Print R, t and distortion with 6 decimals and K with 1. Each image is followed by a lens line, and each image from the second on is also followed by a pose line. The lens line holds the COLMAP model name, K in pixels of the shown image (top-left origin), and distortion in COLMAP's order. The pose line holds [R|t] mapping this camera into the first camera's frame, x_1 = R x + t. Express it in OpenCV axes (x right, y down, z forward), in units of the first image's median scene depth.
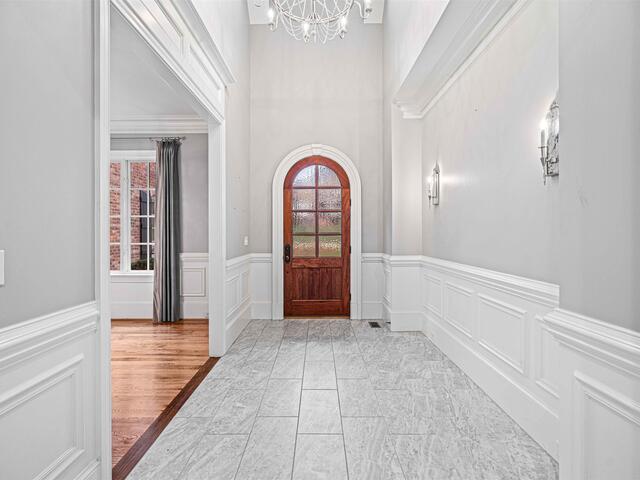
lens RADIAL K [[327.2, 0, 320.0], [0, 327.2, 240.0], [0, 0, 1]] dist [-0.002590, 0.001266]
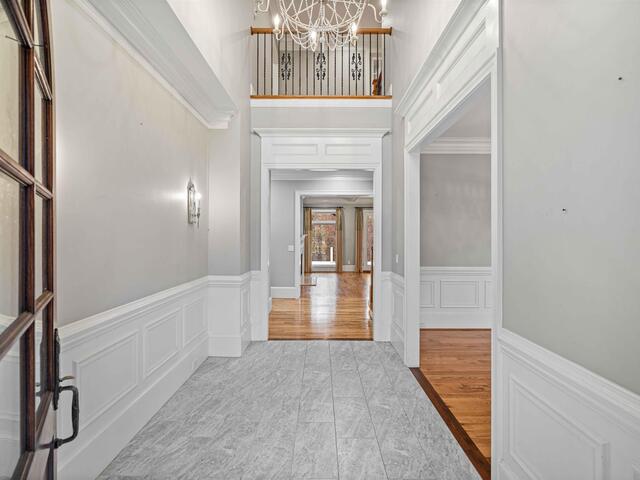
lens RADIAL K [[327.2, 0, 320.0], [0, 327.2, 240.0], [0, 0, 1]] dist [-0.002590, 0.001266]
pose [[-0.999979, -0.001292, 0.006410, -0.016801], [-0.001054, 0.999315, 0.036989, -0.104223], [-0.006454, 0.036981, -0.999295, 1.758010]]
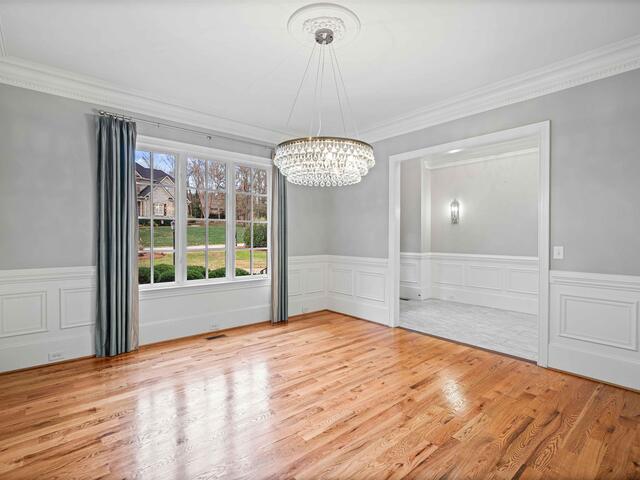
lens RADIAL K [[327.2, 0, 320.0], [0, 327.2, 240.0], [0, 0, 1]] dist [-0.002590, 0.001266]
pose [[0.753281, 0.002848, 0.657693, -1.665678], [0.015582, 0.999633, -0.022176, 0.017377], [-0.657515, 0.026953, 0.752960, 0.180405]]
